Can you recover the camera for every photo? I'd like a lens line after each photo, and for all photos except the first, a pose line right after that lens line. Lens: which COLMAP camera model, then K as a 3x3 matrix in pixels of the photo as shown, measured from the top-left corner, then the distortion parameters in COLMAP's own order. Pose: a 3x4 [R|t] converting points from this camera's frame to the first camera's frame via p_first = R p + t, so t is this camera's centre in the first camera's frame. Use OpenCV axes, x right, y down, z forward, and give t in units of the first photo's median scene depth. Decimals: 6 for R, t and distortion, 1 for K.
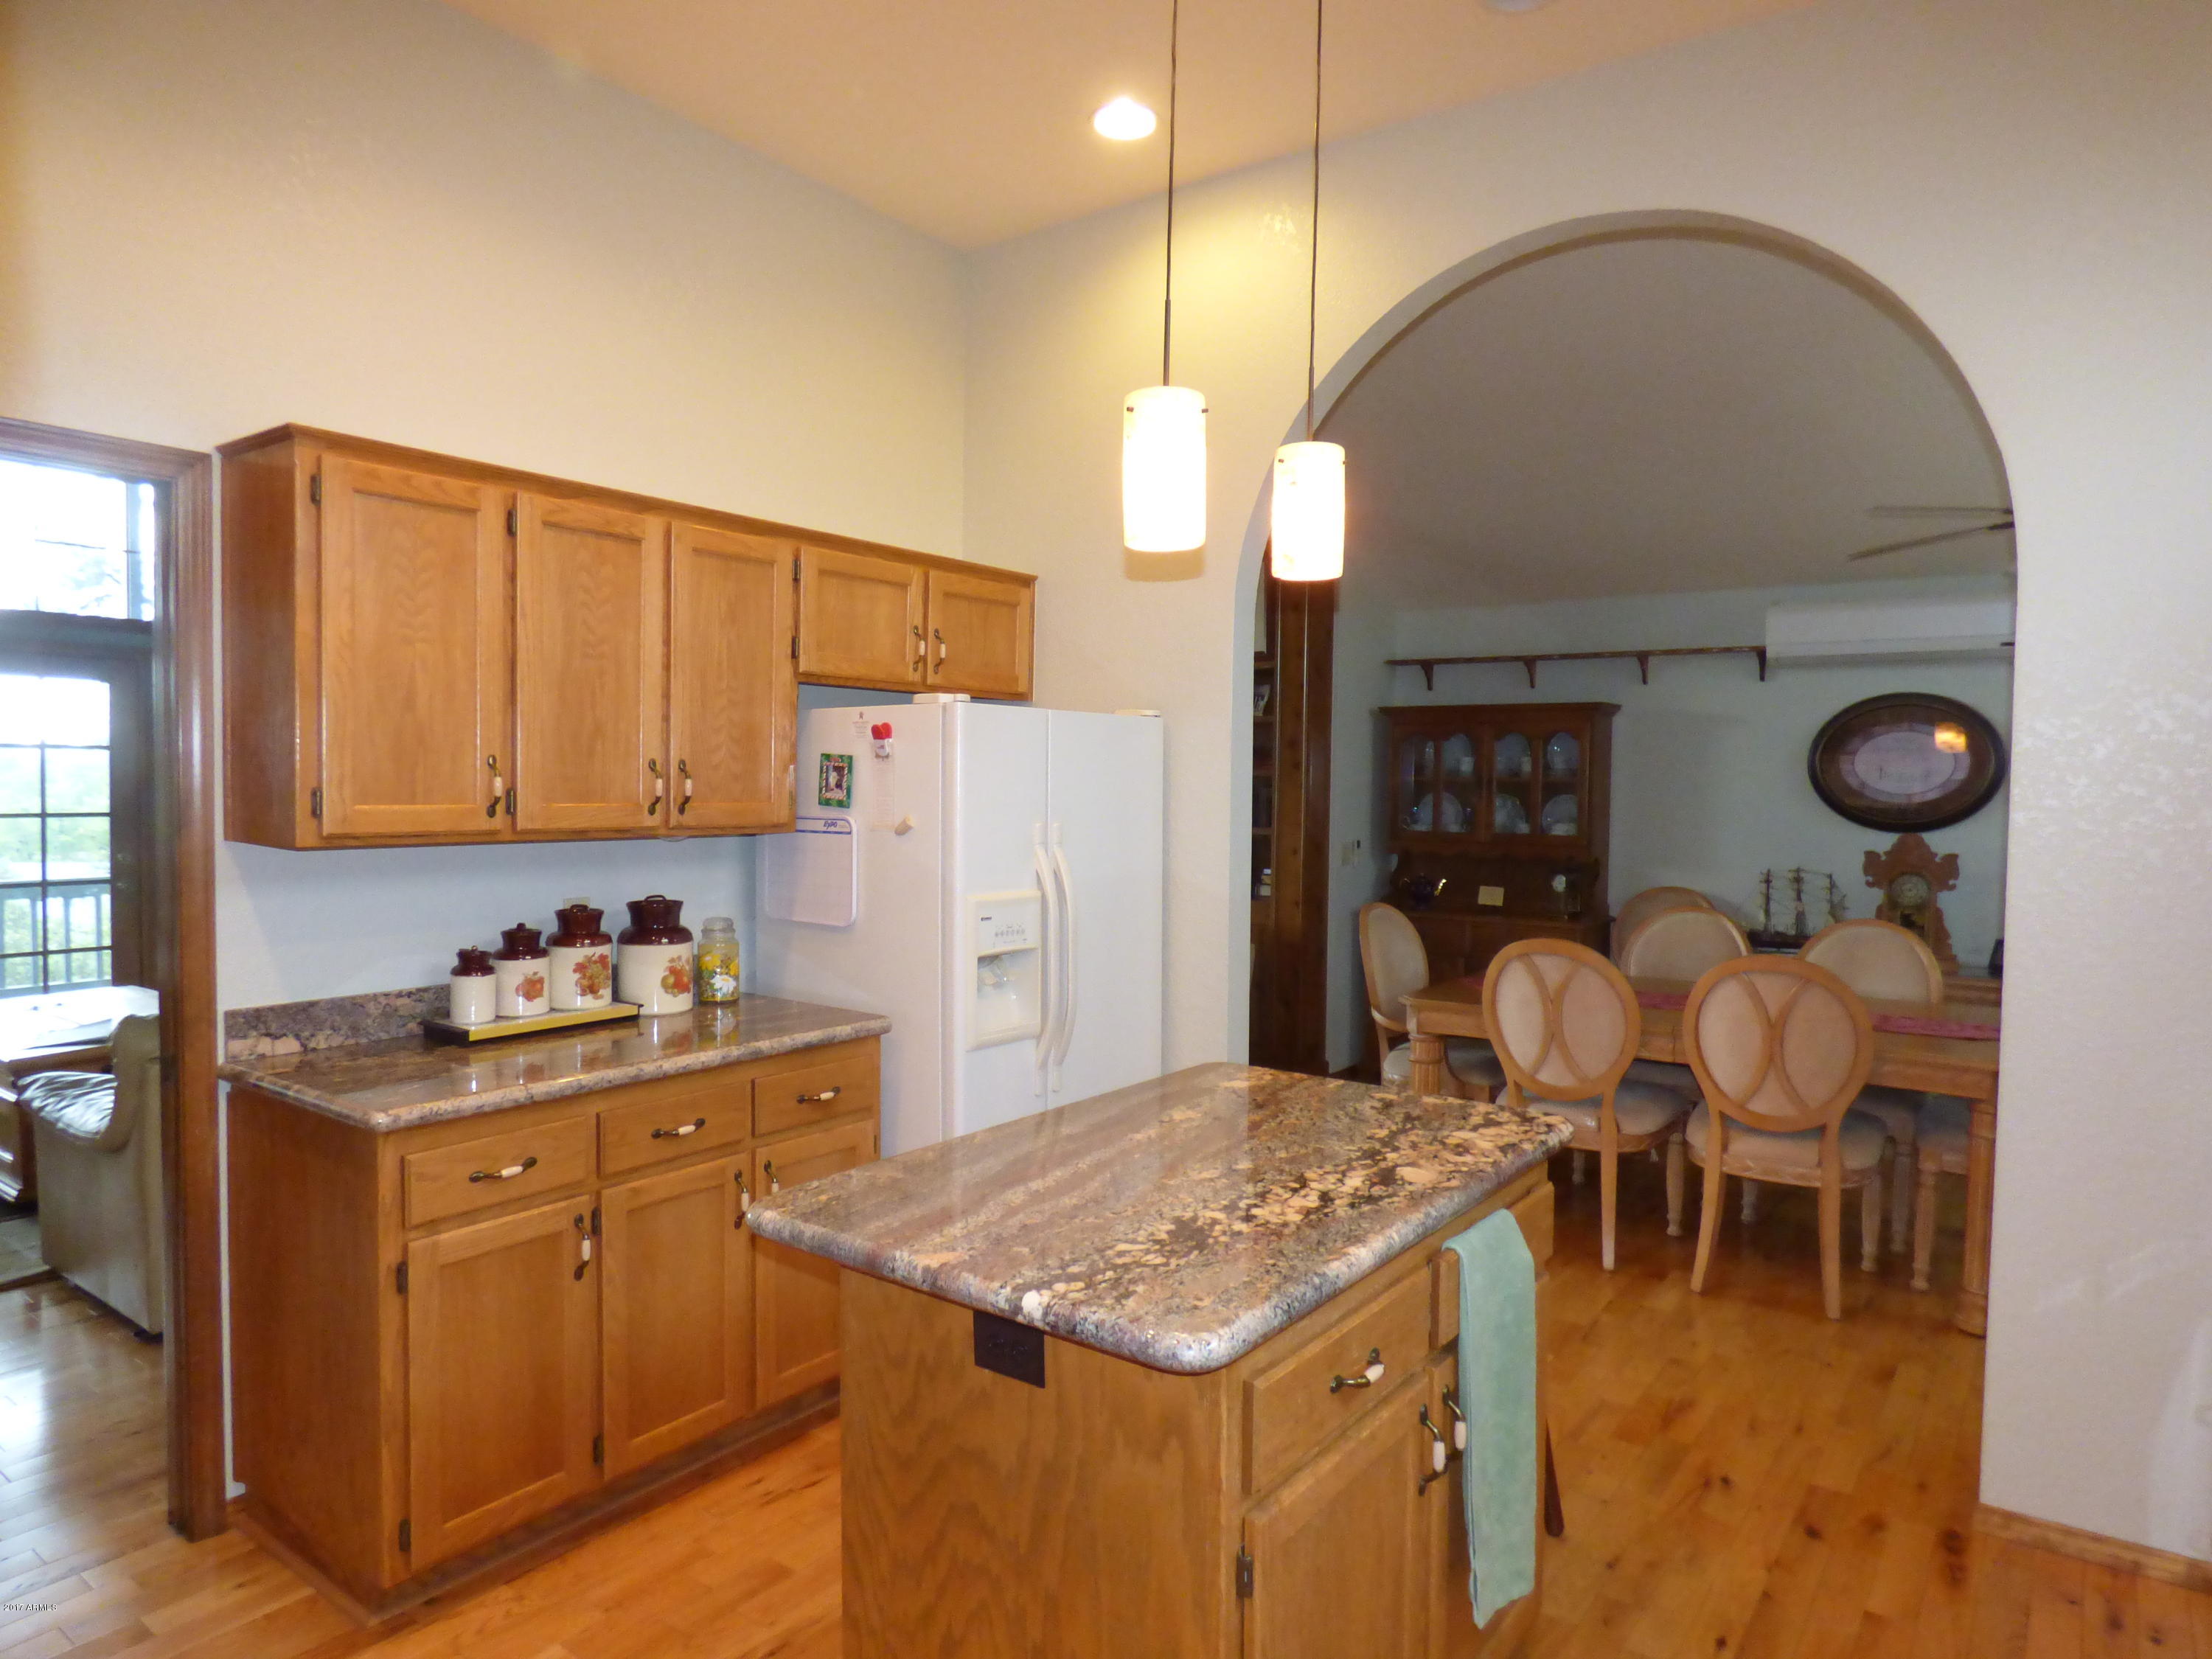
lens RADIAL K [[1345.5, 0, 1127.6], [0, 1345.5, 839.4], [0, 0, 1]] dist [-0.004964, -0.014593]
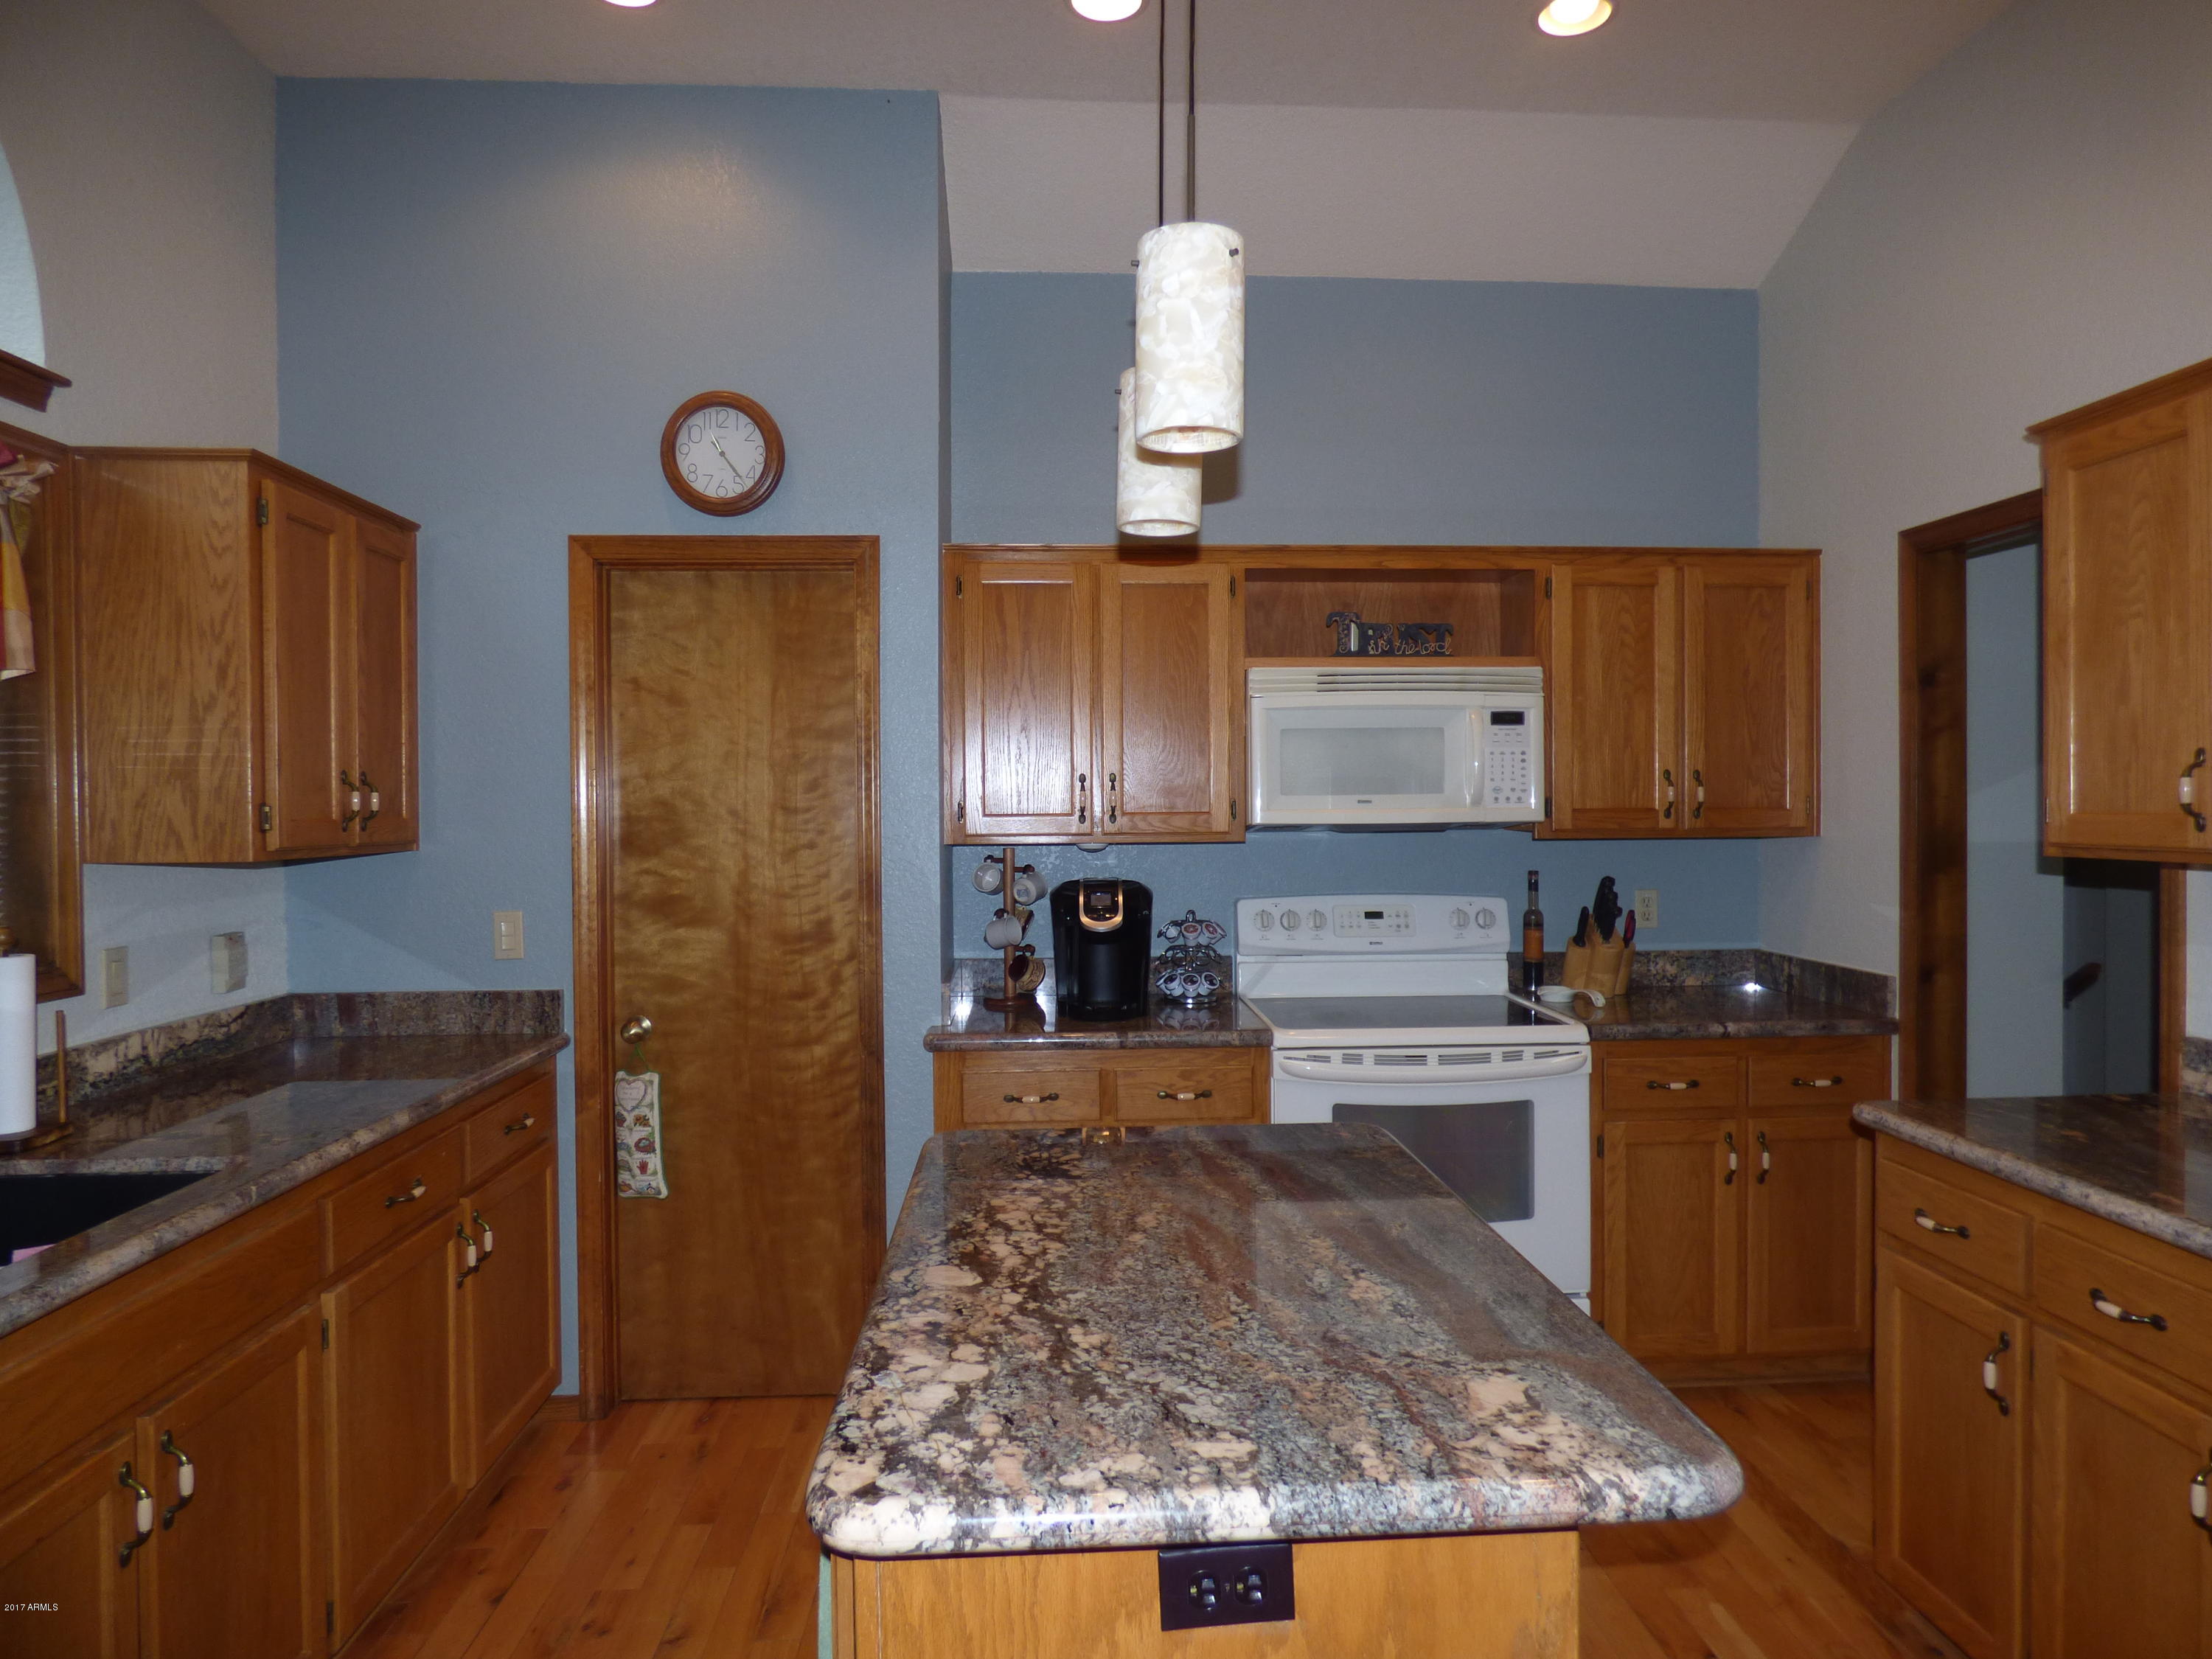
lens RADIAL K [[1345.5, 0, 1120.9], [0, 1345.5, 850.4], [0, 0, 1]] dist [-0.004964, -0.014593]
pose [[-0.771056, 0.010349, -0.636684, 0.632576], [-0.033605, 0.997813, 0.056916, -0.041115], [0.635880, 0.065281, -0.769022, 1.654899]]
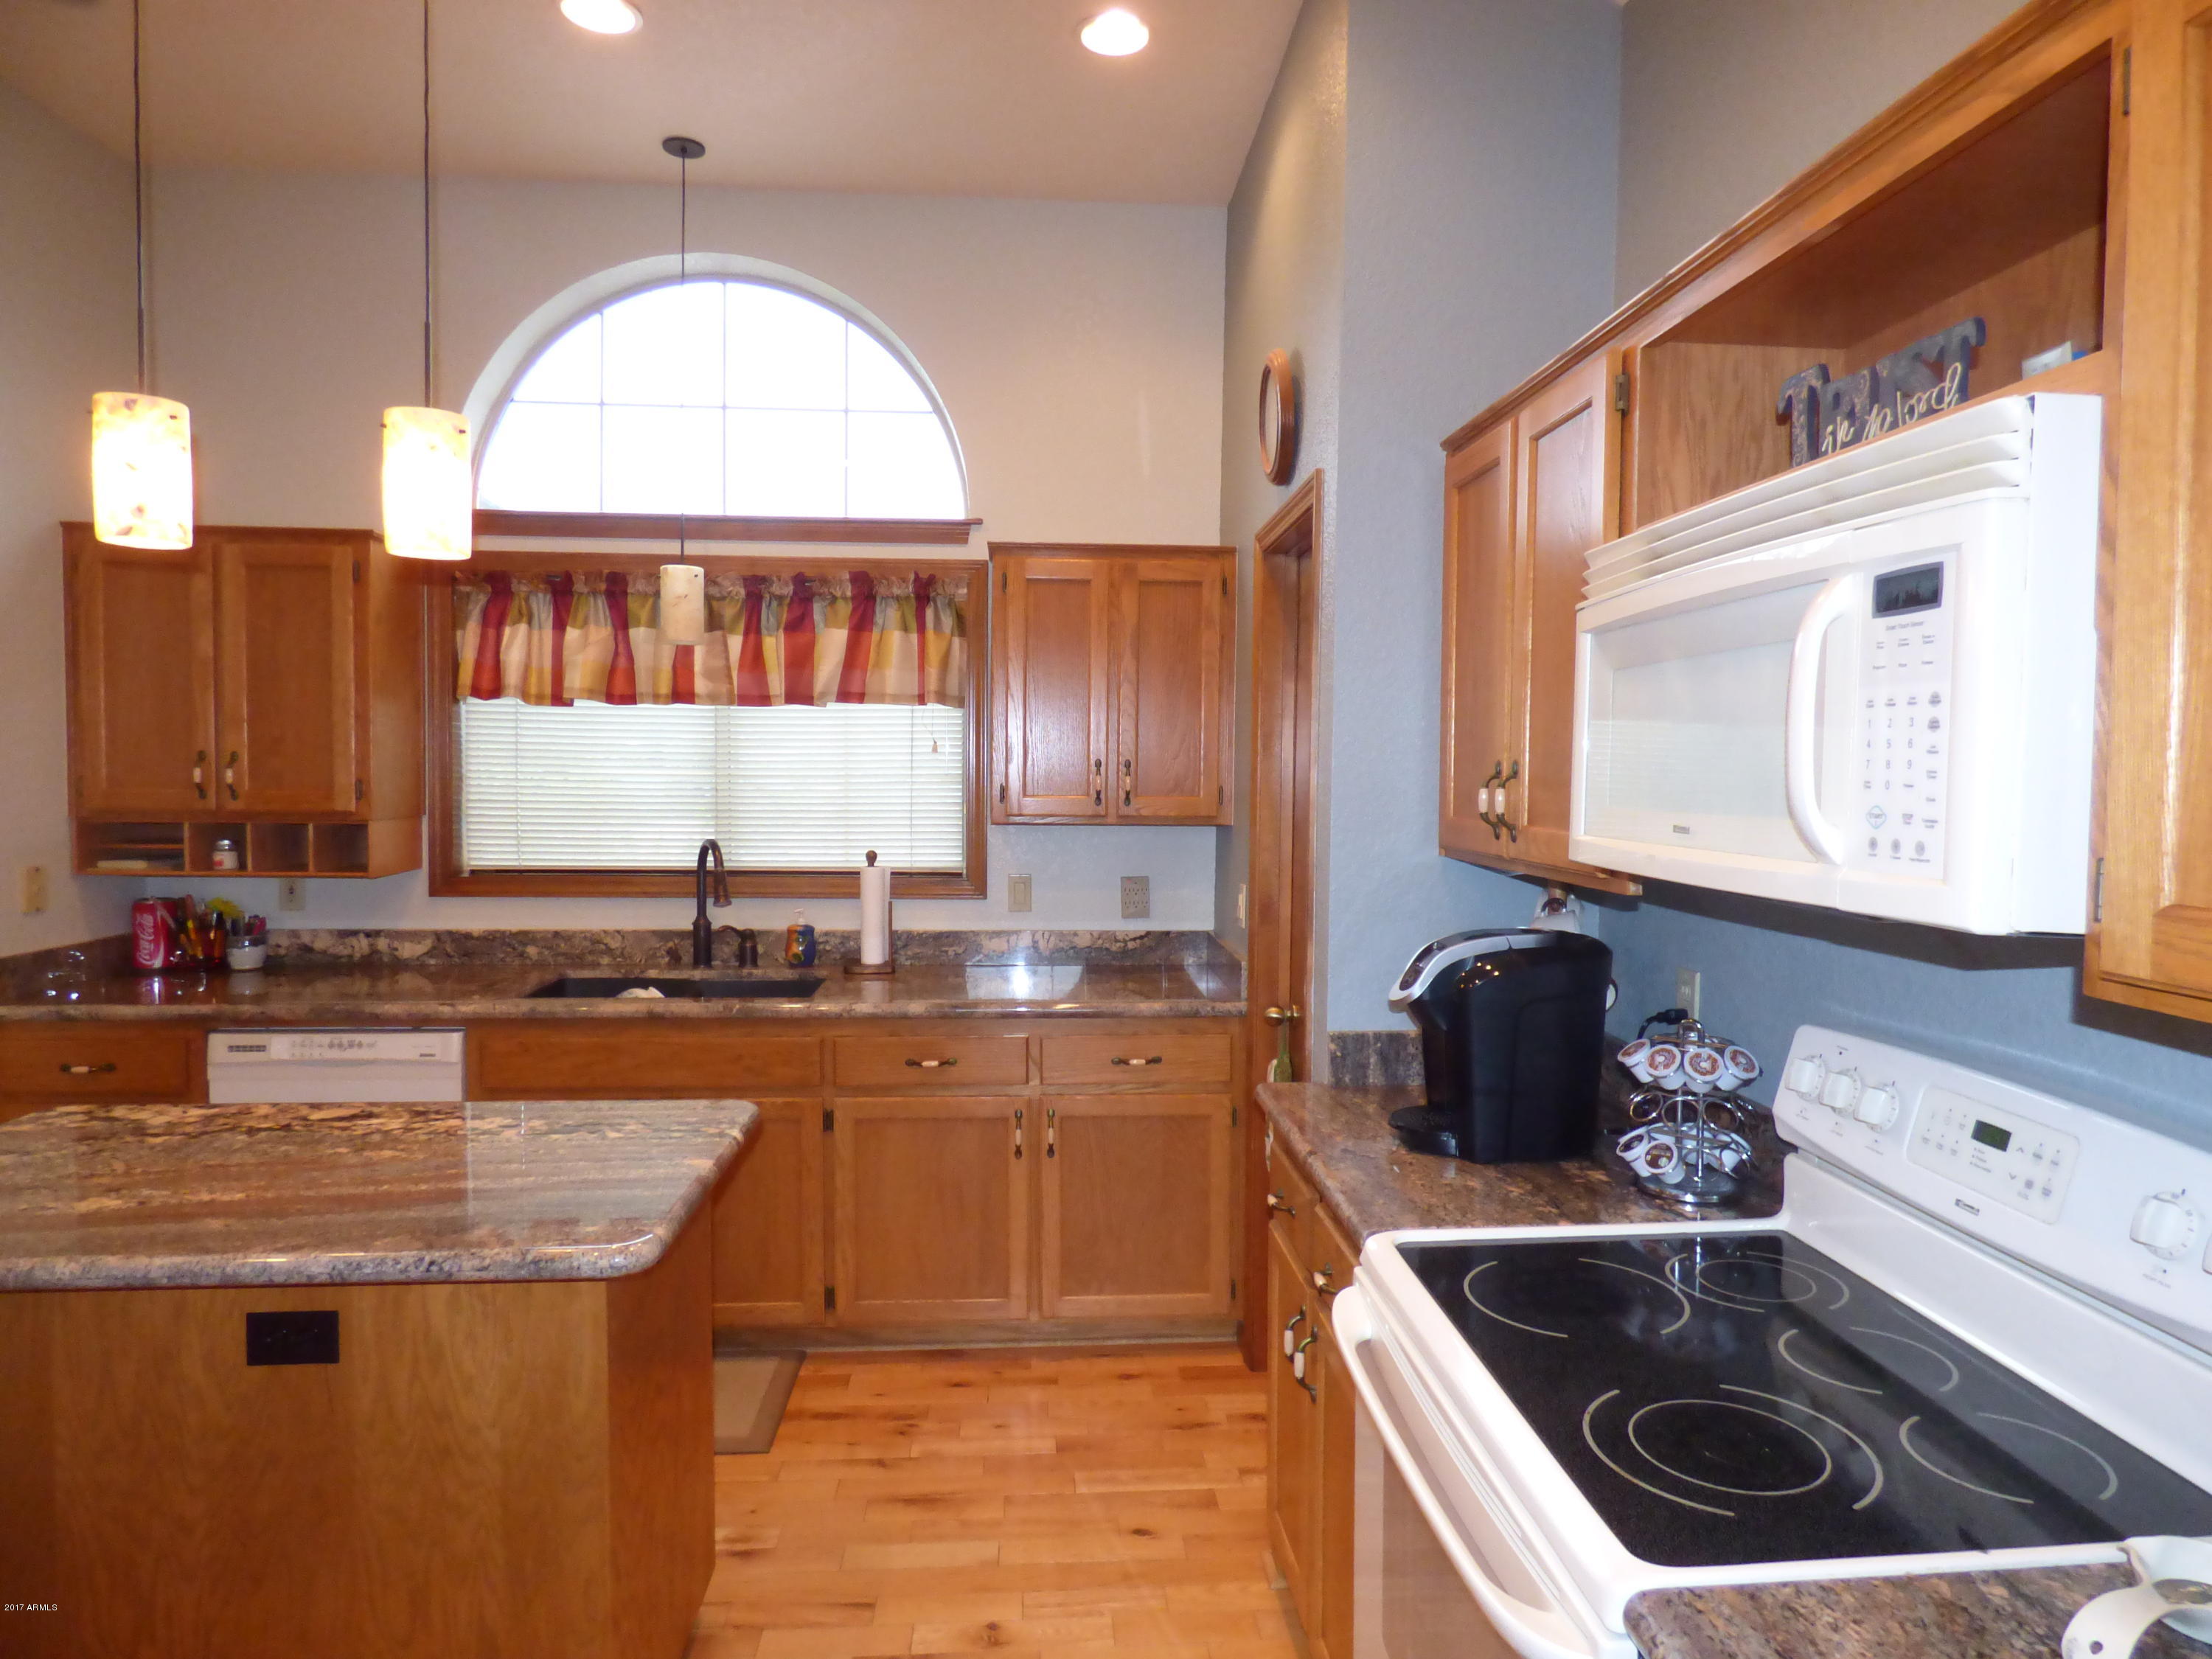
lens RADIAL K [[1345.5, 0, 1112.6], [0, 1345.5, 818.6], [0, 0, 1]] dist [-0.004964, -0.014593]
pose [[-0.640657, -0.053153, 0.765985, -1.089580], [0.014929, 0.996550, 0.081639, -0.086131], [-0.767682, 0.063738, -0.637653, 1.217069]]
